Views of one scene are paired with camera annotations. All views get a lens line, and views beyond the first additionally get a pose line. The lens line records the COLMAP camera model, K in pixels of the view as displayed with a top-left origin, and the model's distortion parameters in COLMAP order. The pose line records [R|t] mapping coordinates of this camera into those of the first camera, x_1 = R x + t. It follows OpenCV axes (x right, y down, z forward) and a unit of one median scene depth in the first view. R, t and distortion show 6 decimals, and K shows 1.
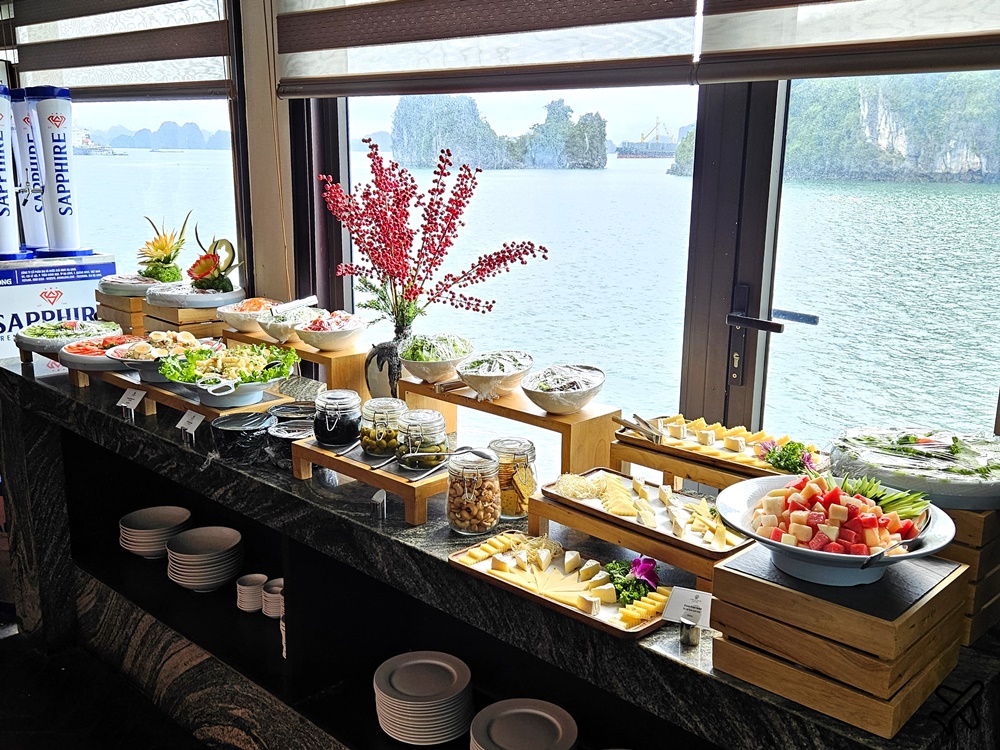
lens RADIAL K [[911.6, 0, 500.0], [0, 911.6, 375.0], [0, 0, 1]] dist [0.072794, -0.126623]
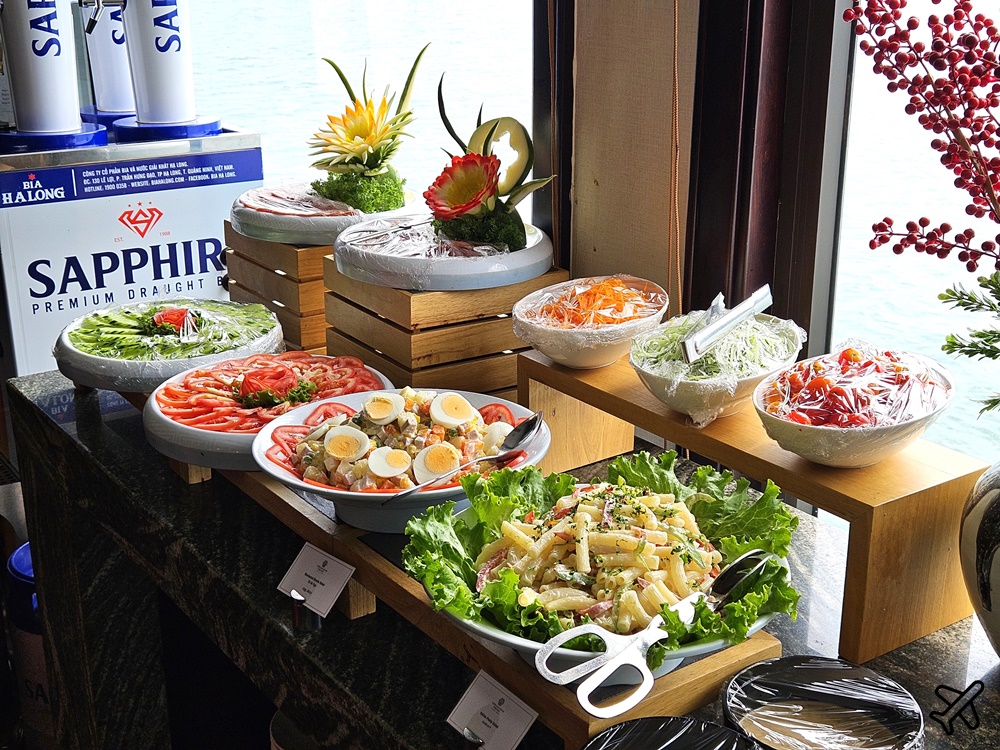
lens RADIAL K [[1294.4, 0, 500.0], [0, 1294.4, 375.0], [0, 0, 1]] dist [0.025448, 0.030650]
pose [[0.979525, 0.045508, -0.196113, -0.177061], [-0.026554, 0.994811, 0.098217, -0.086316], [0.199565, -0.090998, 0.975650, 0.394403]]
